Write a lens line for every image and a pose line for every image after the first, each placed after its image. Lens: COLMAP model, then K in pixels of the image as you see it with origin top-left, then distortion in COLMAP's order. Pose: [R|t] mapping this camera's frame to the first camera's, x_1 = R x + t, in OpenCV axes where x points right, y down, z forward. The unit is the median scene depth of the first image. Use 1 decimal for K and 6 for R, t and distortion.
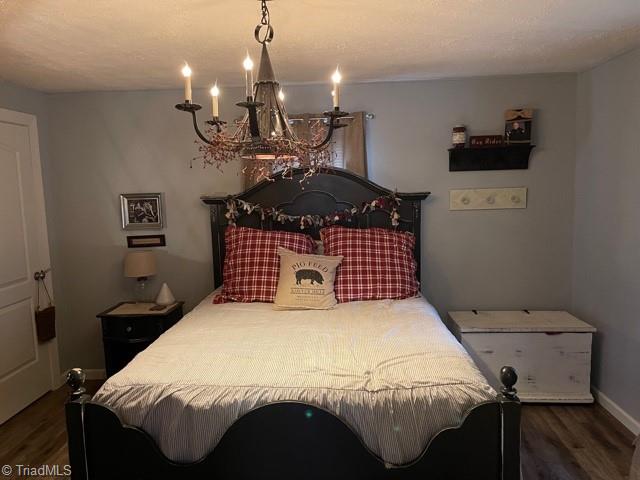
lens RADIAL K [[468.3, 0, 318.6], [0, 468.3, 233.1], [0, 0, 1]] dist [0.050654, -0.060399]
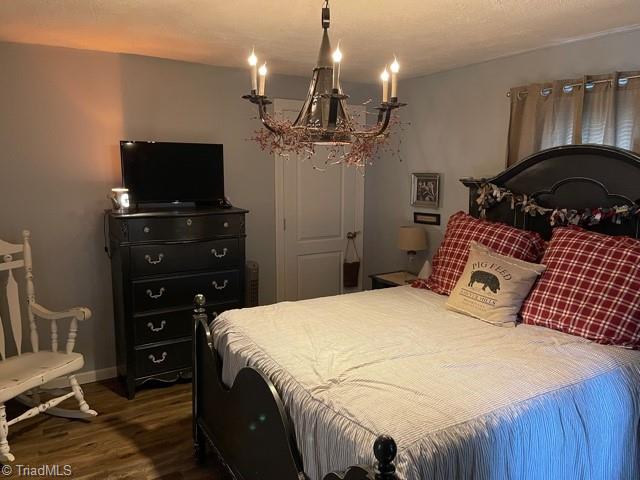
lens RADIAL K [[468.3, 0, 318.6], [0, 468.3, 233.1], [0, 0, 1]] dist [0.050654, -0.060399]
pose [[0.576613, 0.143751, -0.804272, 0.383058], [-0.101318, 0.989382, 0.104197, -0.039673], [0.810711, 0.021406, 0.585055, 0.211425]]
